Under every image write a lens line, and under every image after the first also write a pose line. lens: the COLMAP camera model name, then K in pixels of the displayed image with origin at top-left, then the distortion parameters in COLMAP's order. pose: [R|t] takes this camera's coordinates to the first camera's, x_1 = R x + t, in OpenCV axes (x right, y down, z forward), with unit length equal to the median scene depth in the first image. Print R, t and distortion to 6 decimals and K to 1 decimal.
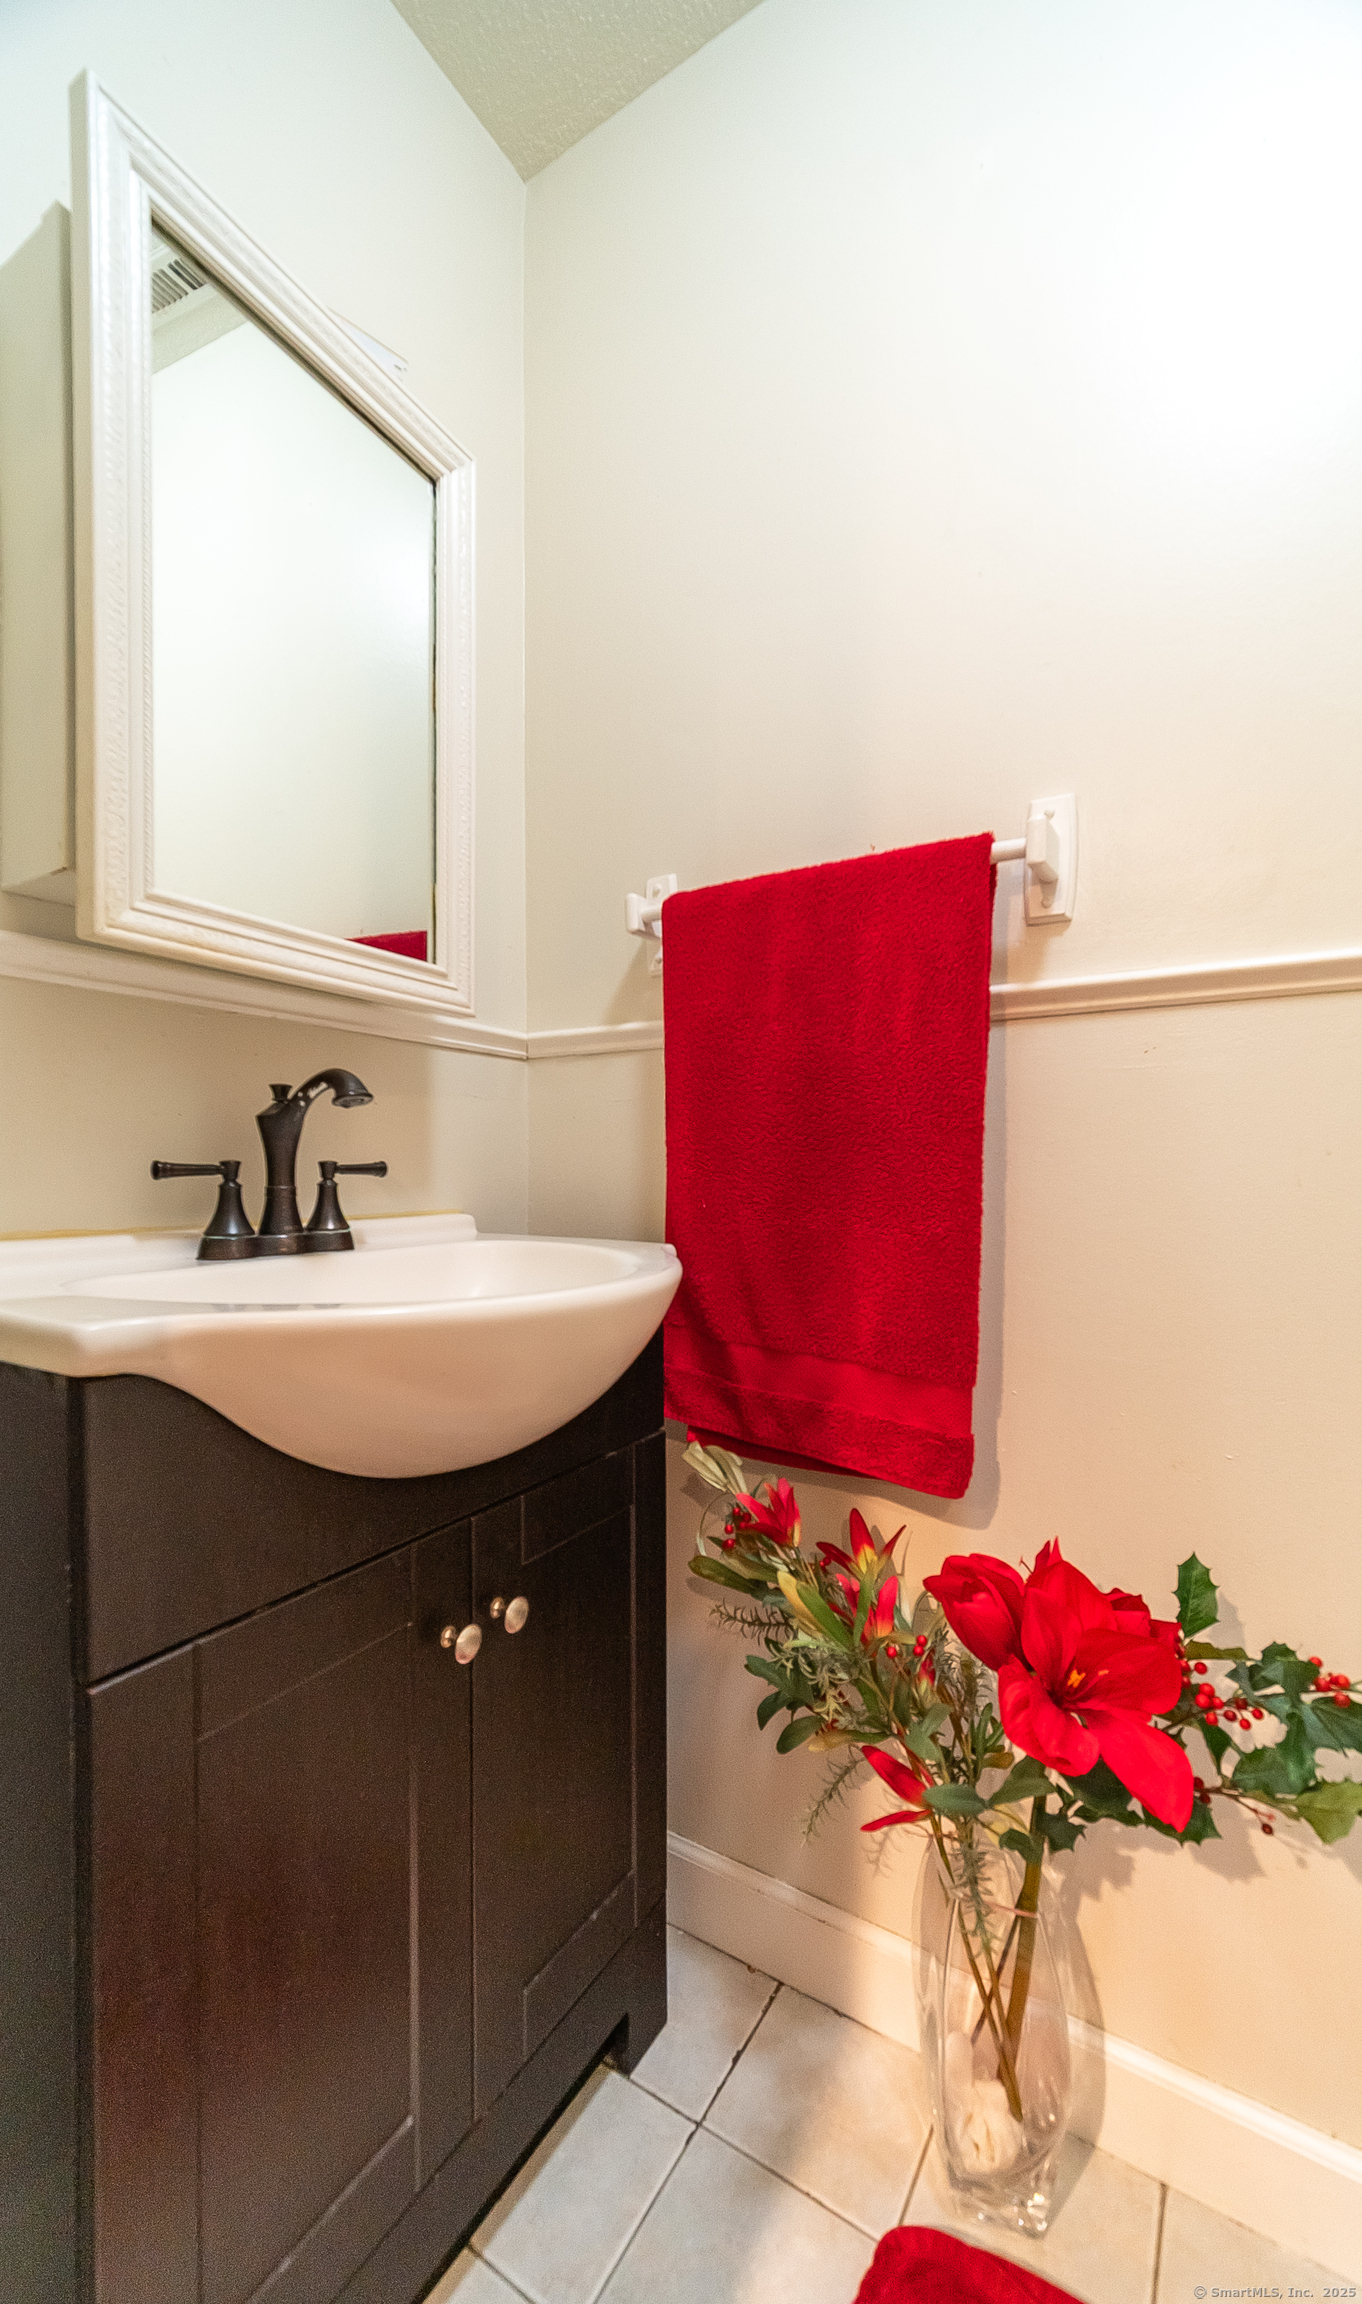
lens RADIAL K [[905.1, 0, 675.1], [0, 905.1, 1177.3], [0, 0, 1]] dist [0.000182, 0.000010]
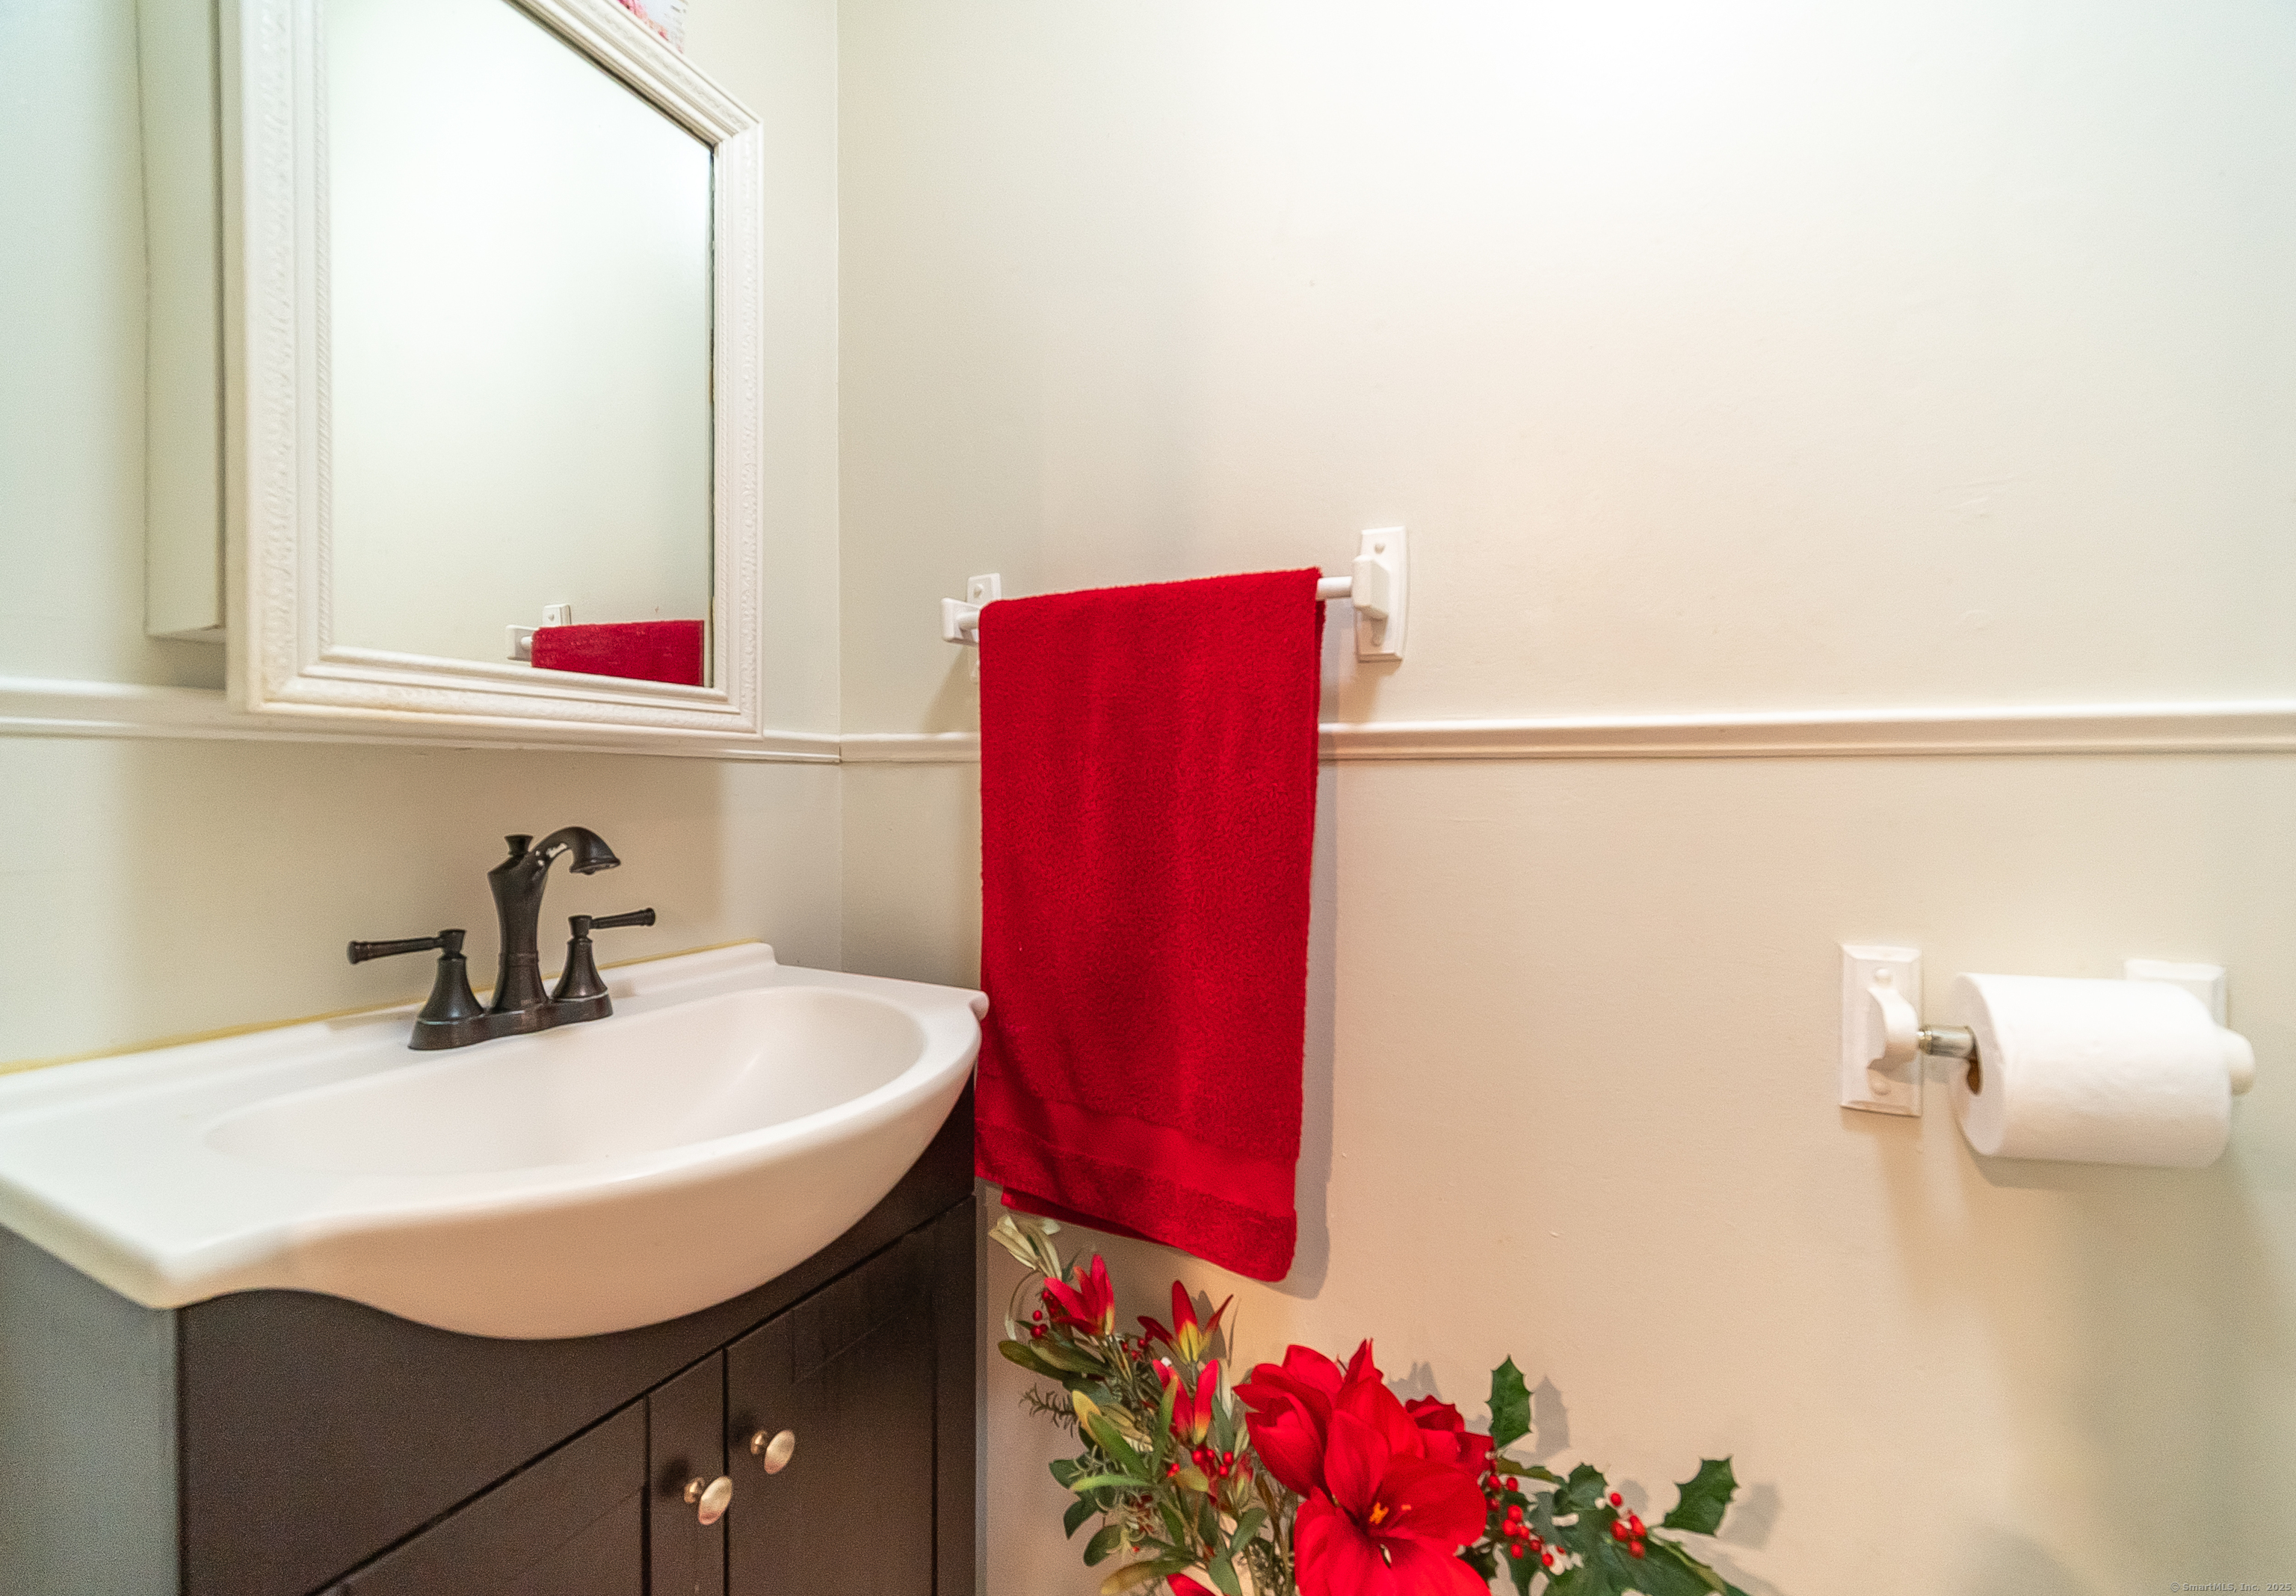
lens RADIAL K [[957.9, 0, 1148.0], [0, 957.9, 798.0], [0, 0, 1]] dist [0.000359, -0.000381]
pose [[0.996402, 0.003554, 0.084678, 0.089062], [-0.003698, 0.999992, 0.001545, -0.140321], [-0.084671, -0.001853, 0.996407, 0.025921]]
